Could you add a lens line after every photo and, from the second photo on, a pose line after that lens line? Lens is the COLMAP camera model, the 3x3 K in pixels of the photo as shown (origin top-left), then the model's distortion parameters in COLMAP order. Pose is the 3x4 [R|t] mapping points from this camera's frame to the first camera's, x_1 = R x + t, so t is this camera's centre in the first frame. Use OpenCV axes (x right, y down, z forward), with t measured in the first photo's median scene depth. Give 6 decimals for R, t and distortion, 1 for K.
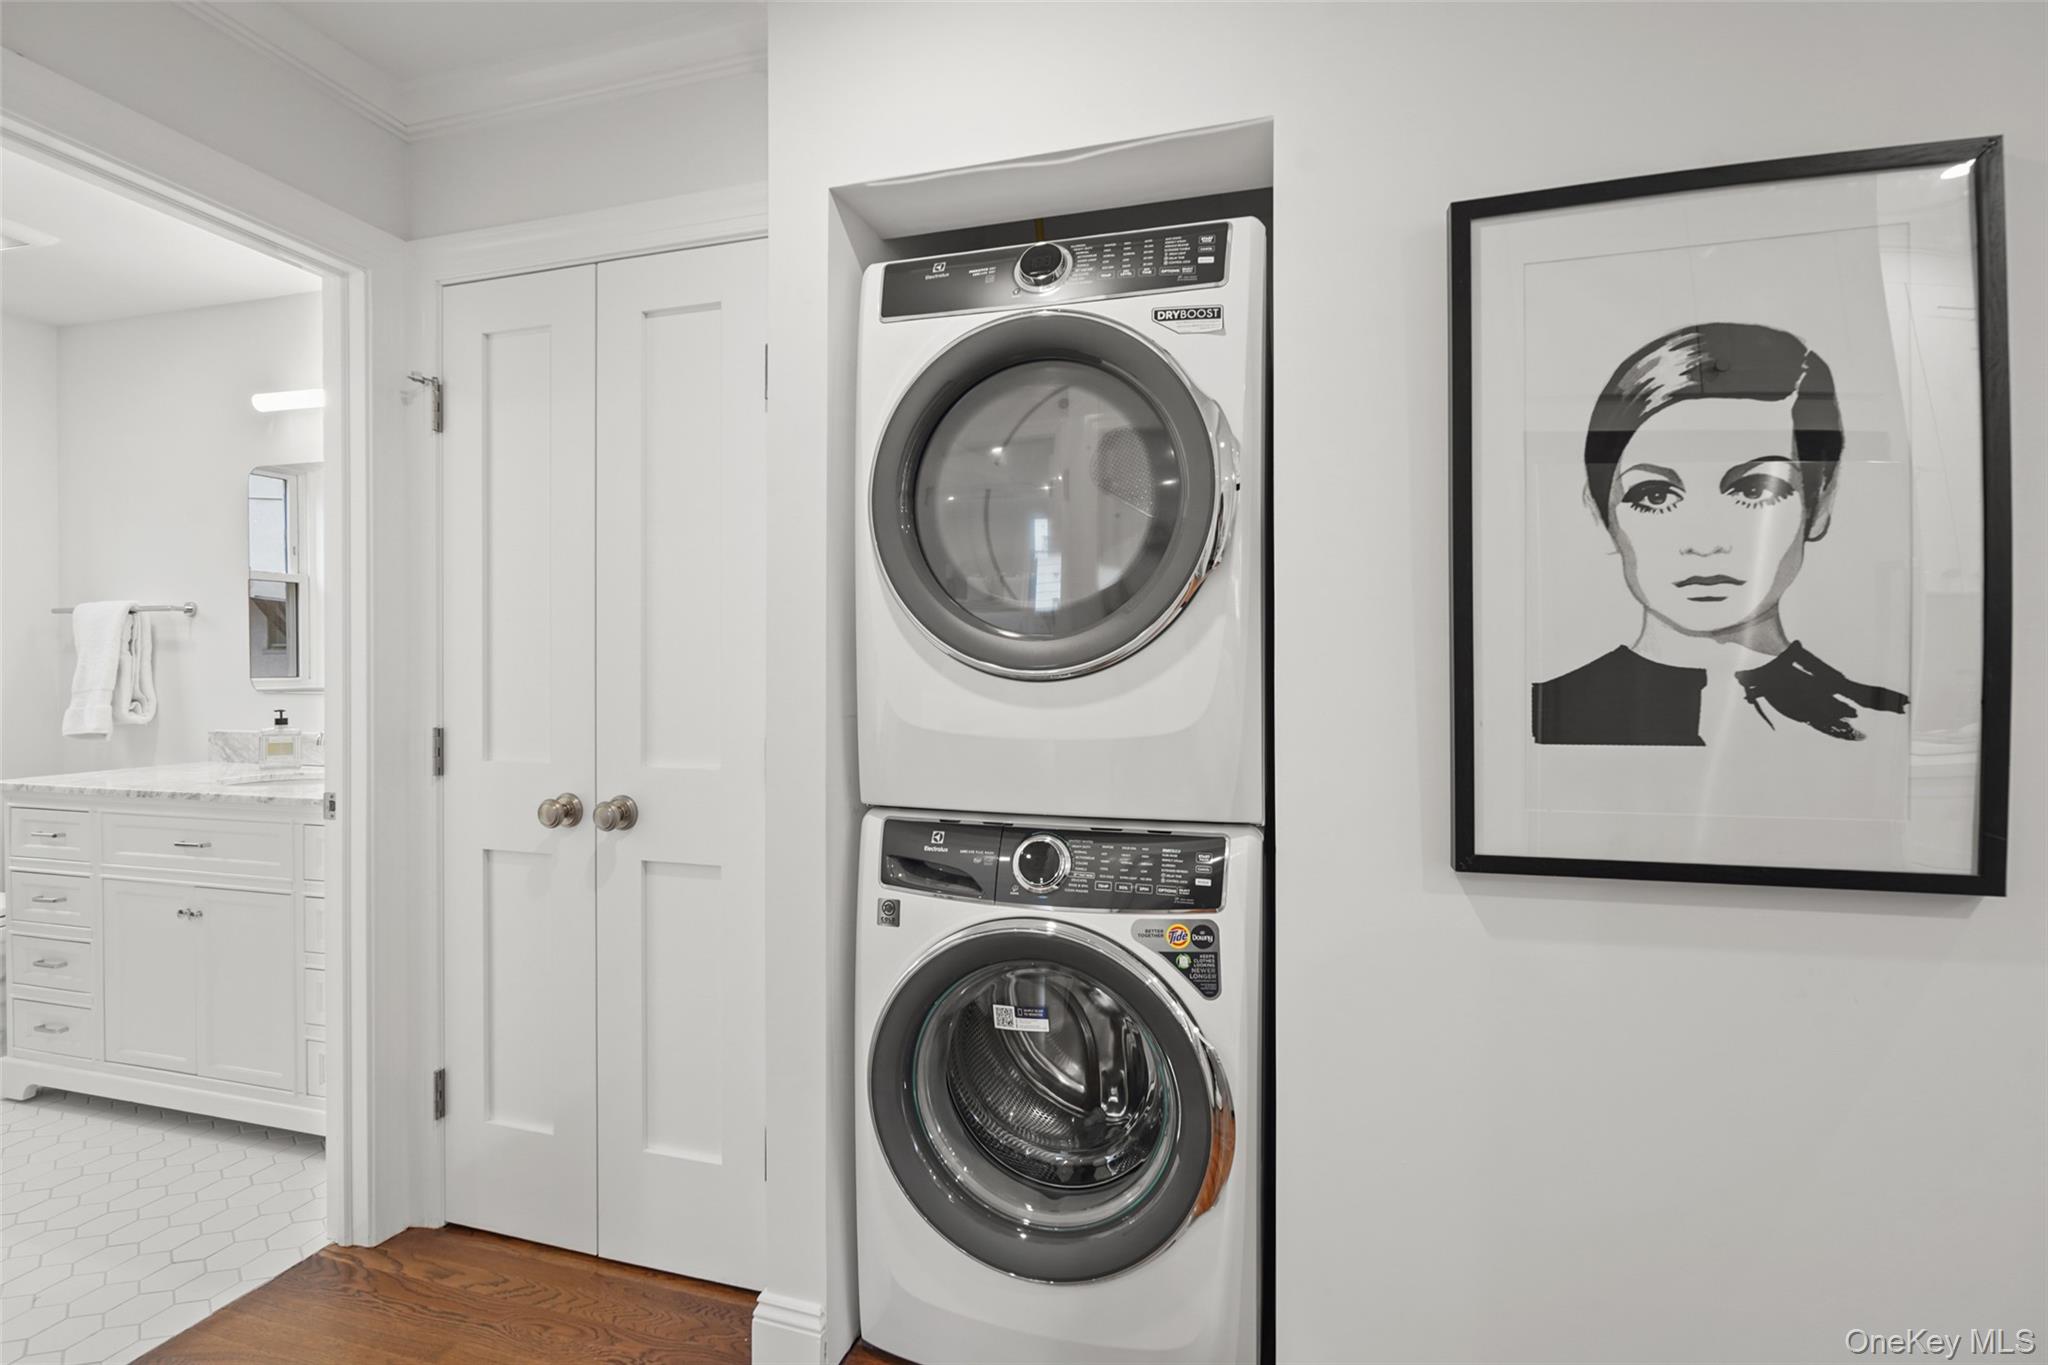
lens RADIAL K [[944.2, 0, 1024.1], [0, 944.2, 673.3], [0, 0, 1]] dist [0.004685, 0.001237]
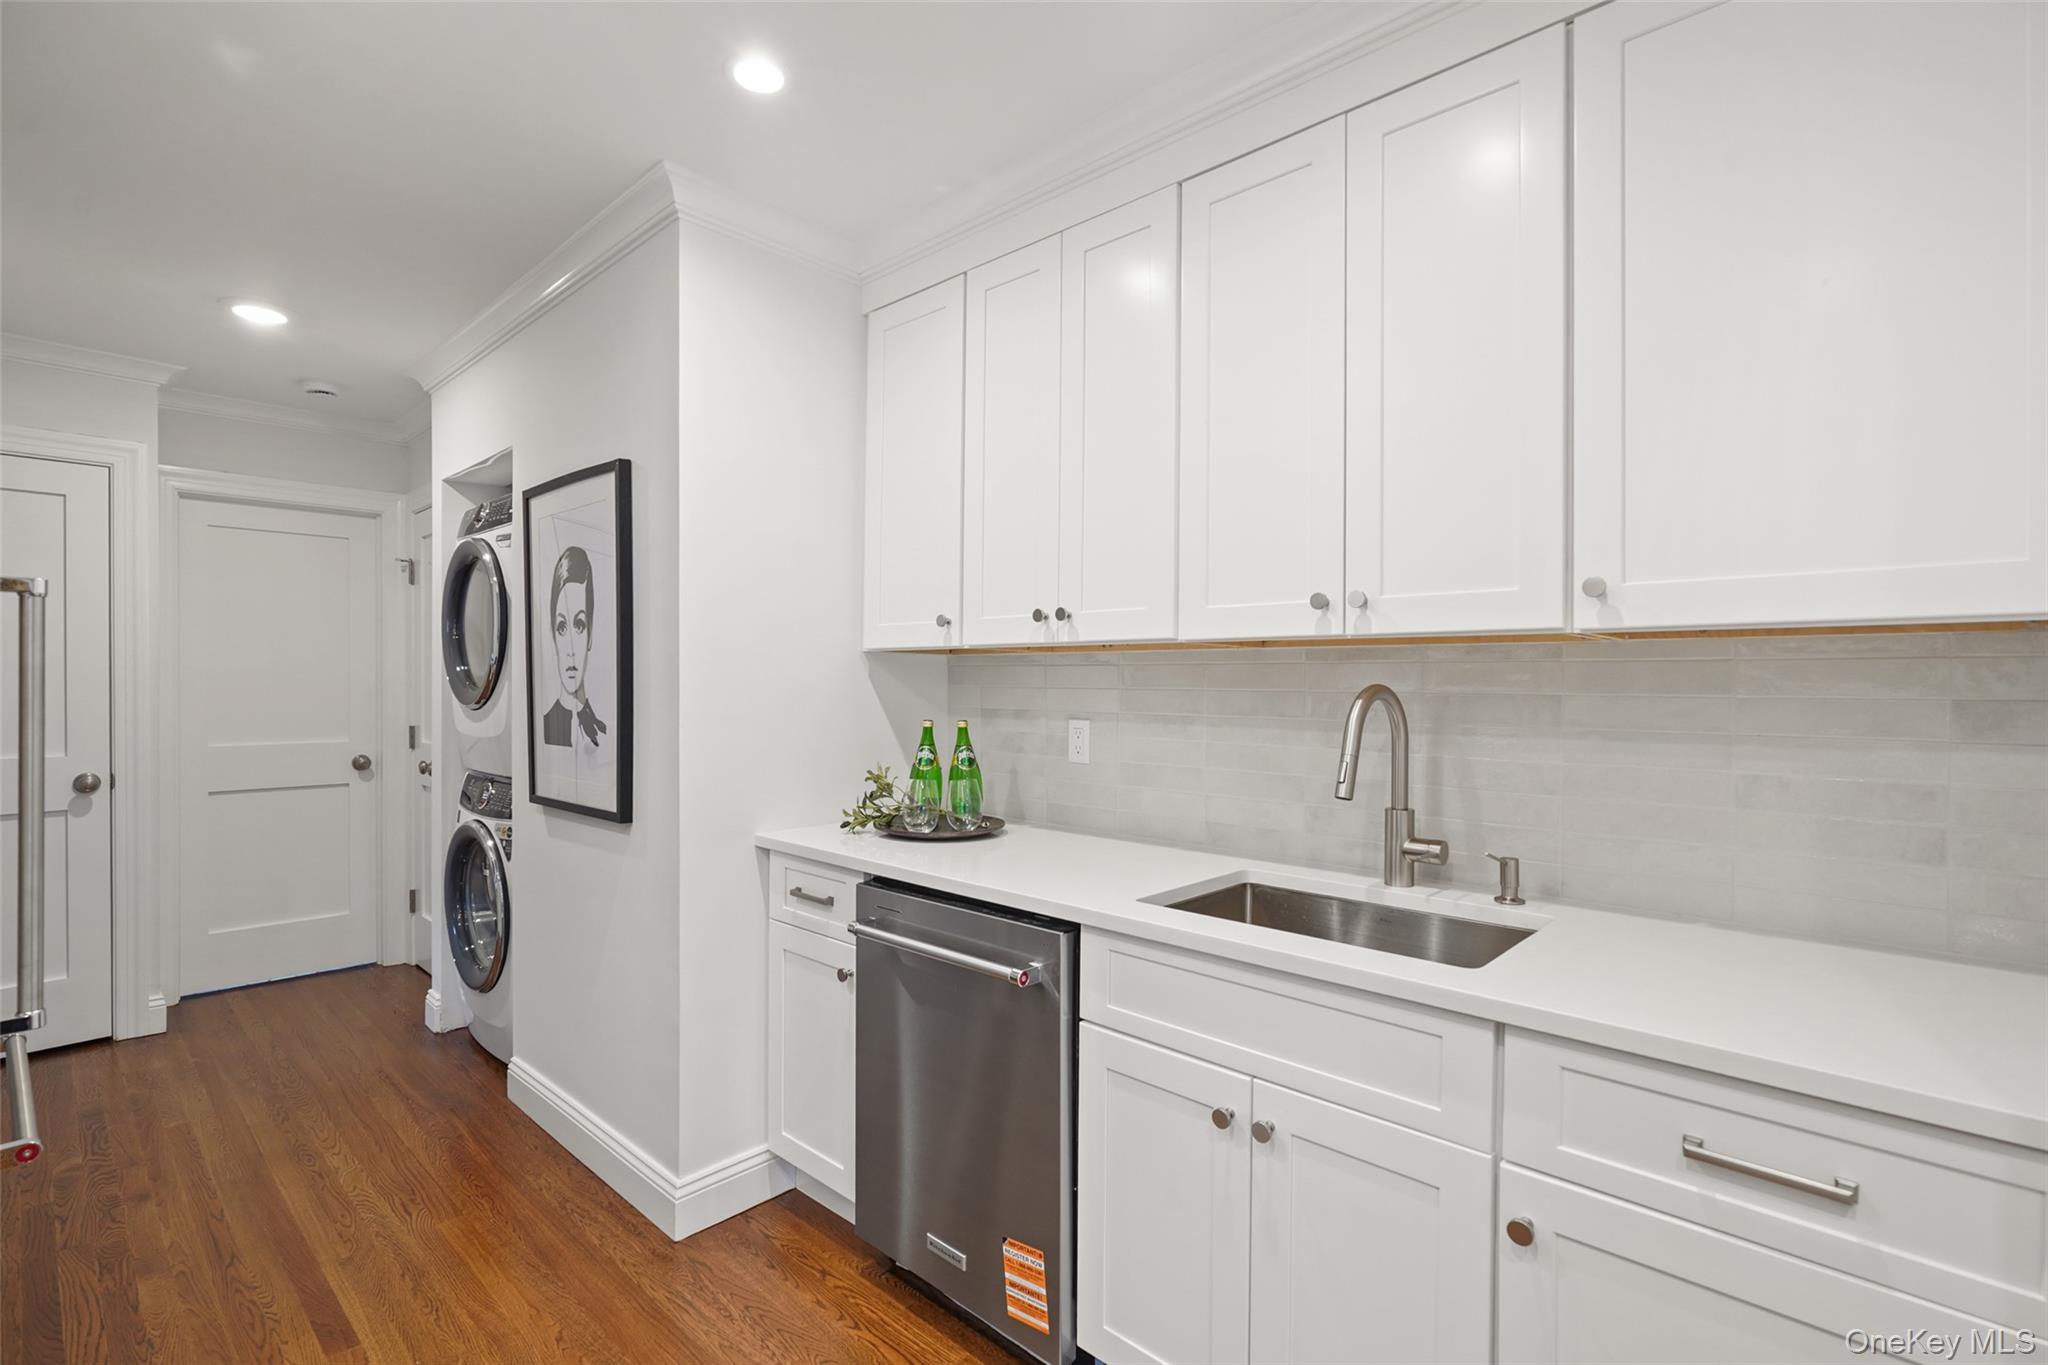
lens RADIAL K [[944.2, 0, 1023.3], [0, 944.2, 684.8], [0, 0, 1]] dist [0.004685, 0.001237]
pose [[0.889812, 0.006679, -0.456278, 2.588624], [-0.008492, 0.999962, -0.001923, -0.067354], [0.456248, 0.005586, 0.889835, -0.415541]]
